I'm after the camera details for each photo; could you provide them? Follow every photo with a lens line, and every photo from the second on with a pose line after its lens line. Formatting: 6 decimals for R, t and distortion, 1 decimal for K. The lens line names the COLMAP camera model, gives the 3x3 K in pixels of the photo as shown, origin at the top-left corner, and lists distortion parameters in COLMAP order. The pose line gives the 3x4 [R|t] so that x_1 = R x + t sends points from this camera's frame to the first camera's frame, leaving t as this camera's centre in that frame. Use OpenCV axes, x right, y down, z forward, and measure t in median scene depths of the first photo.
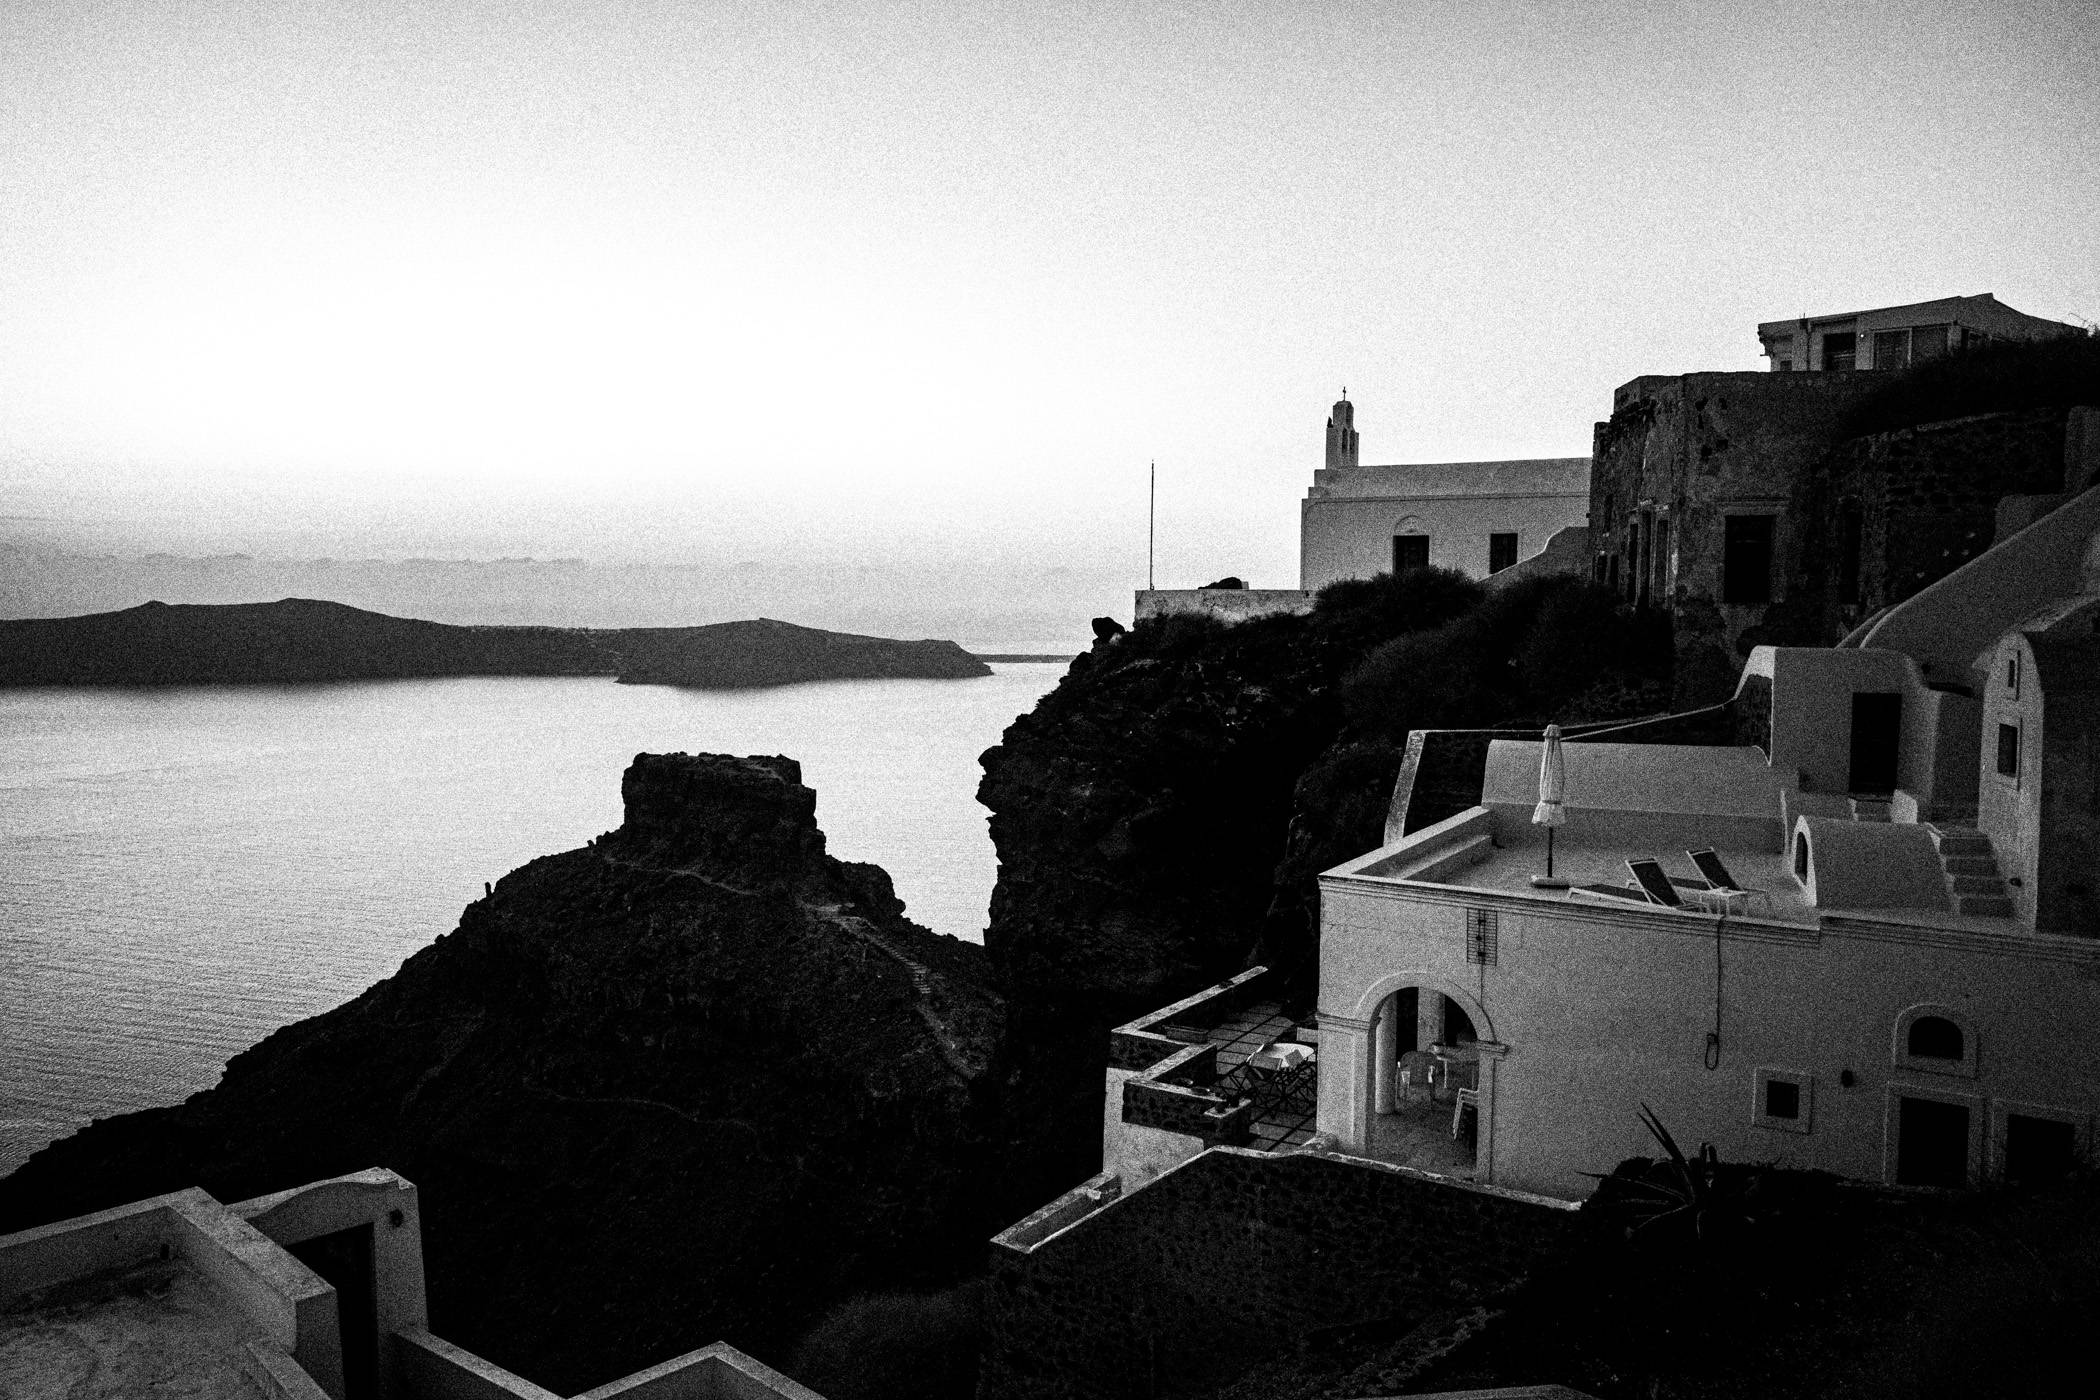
lens RADIAL K [[1581.1, 0, 1050.0], [0, 1581.1, 700.0], [0, 0, 1]] dist [-0.033964, 0.027690]
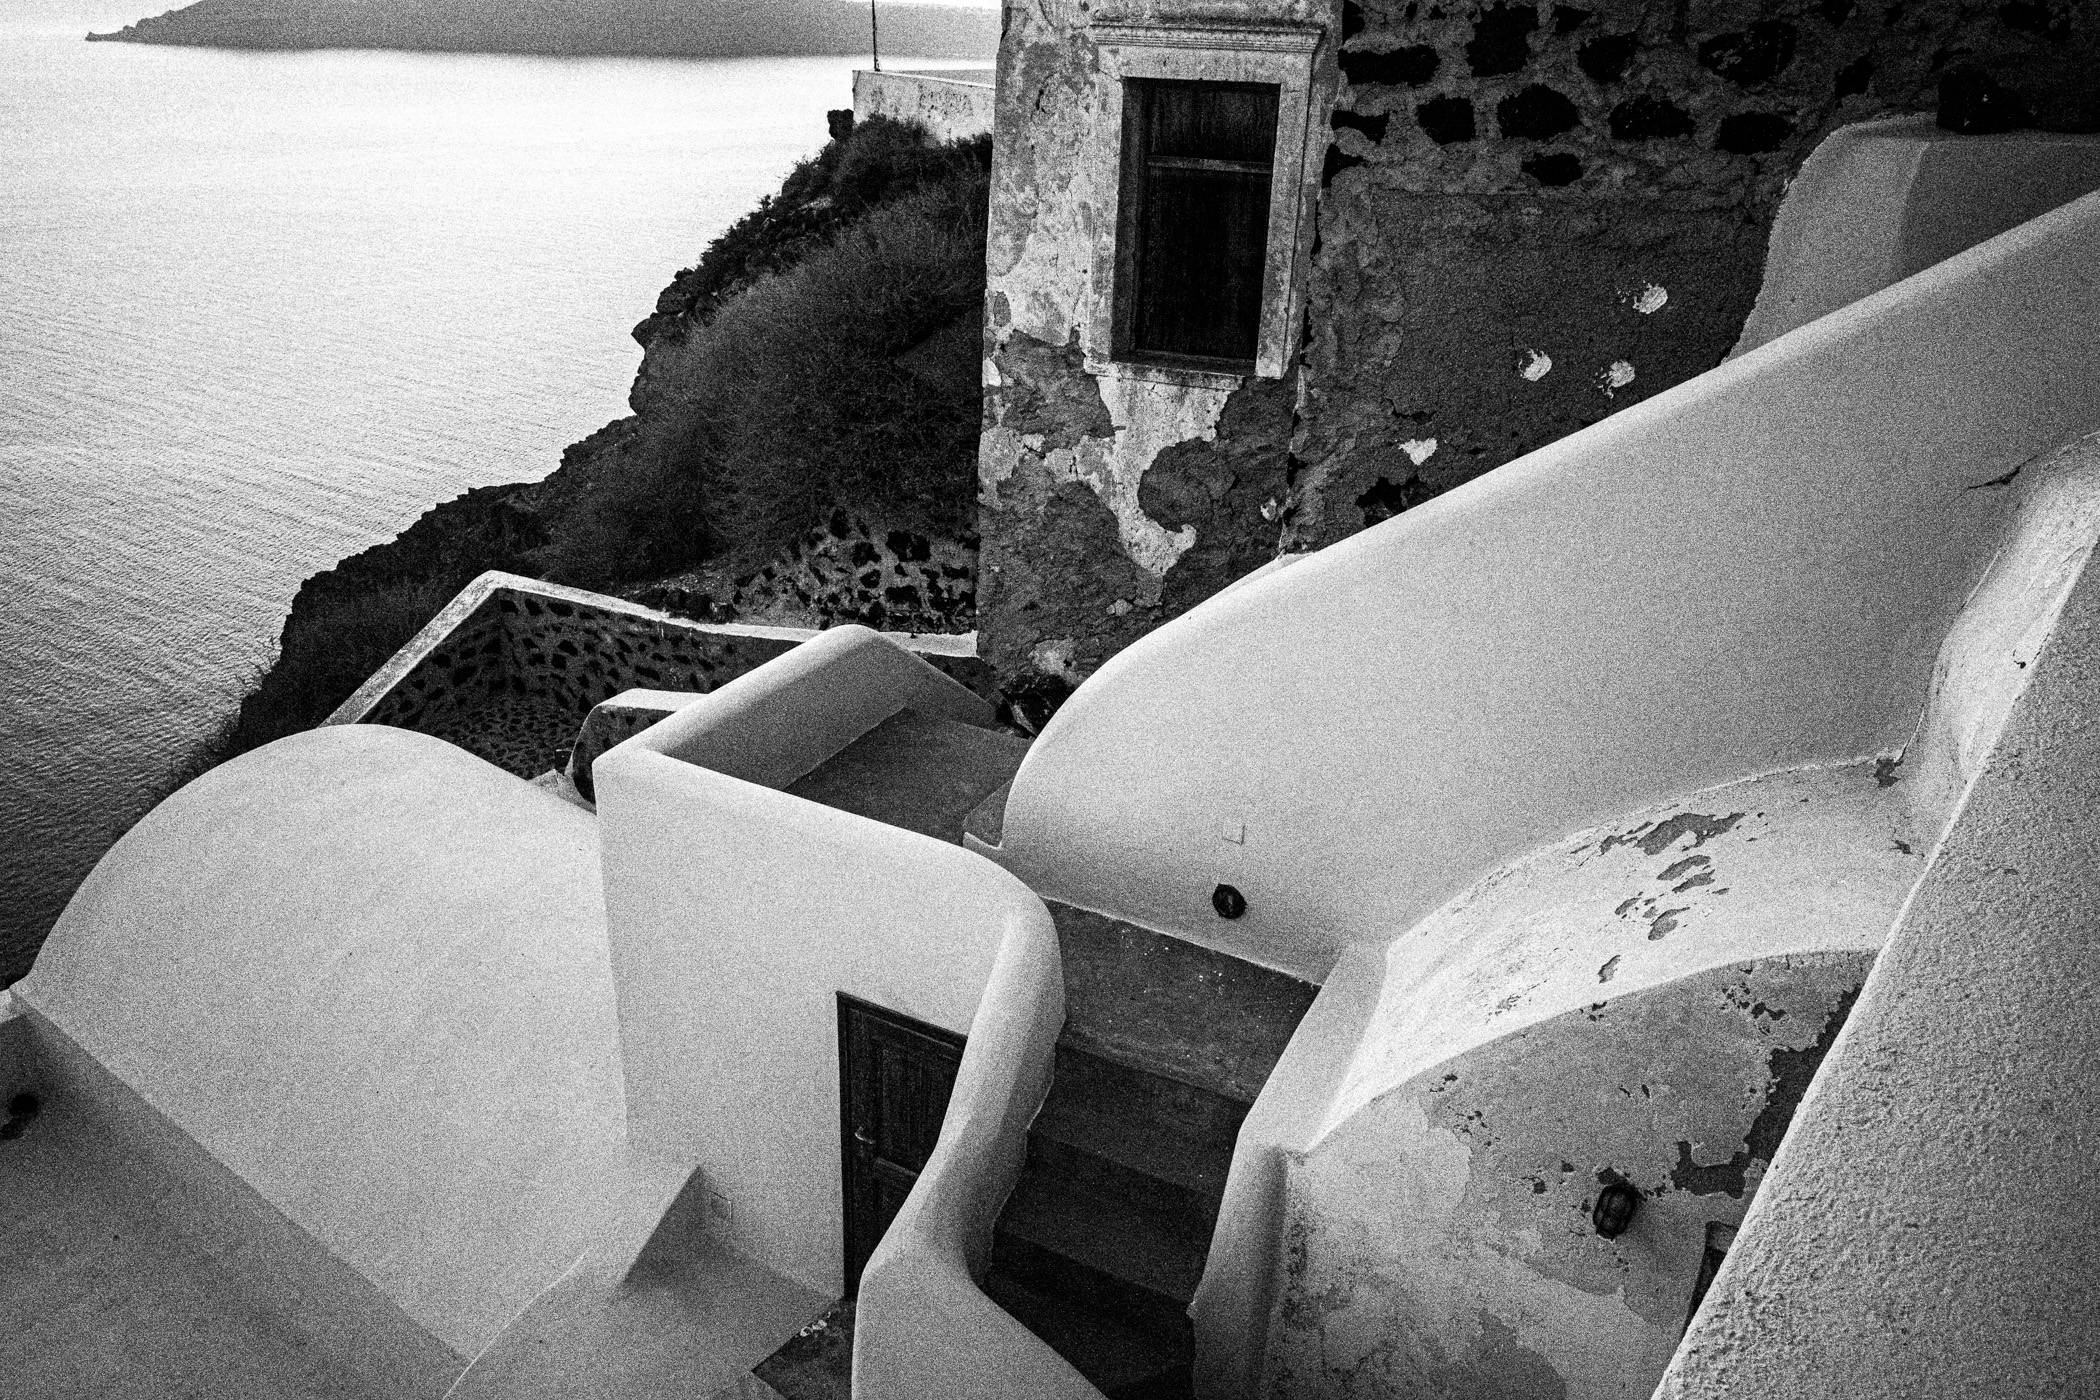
lens RADIAL K [[1581.1, 0, 1050.0], [0, 1581.1, 700.0], [0, 0, 1]] dist [-0.033964, 0.027690]
pose [[0.962694, 0.133515, -0.235359, 0.503132], [-0.039214, 0.929448, 0.366864, -0.116114], [0.267736, -0.343948, 0.900010, 0.675637]]
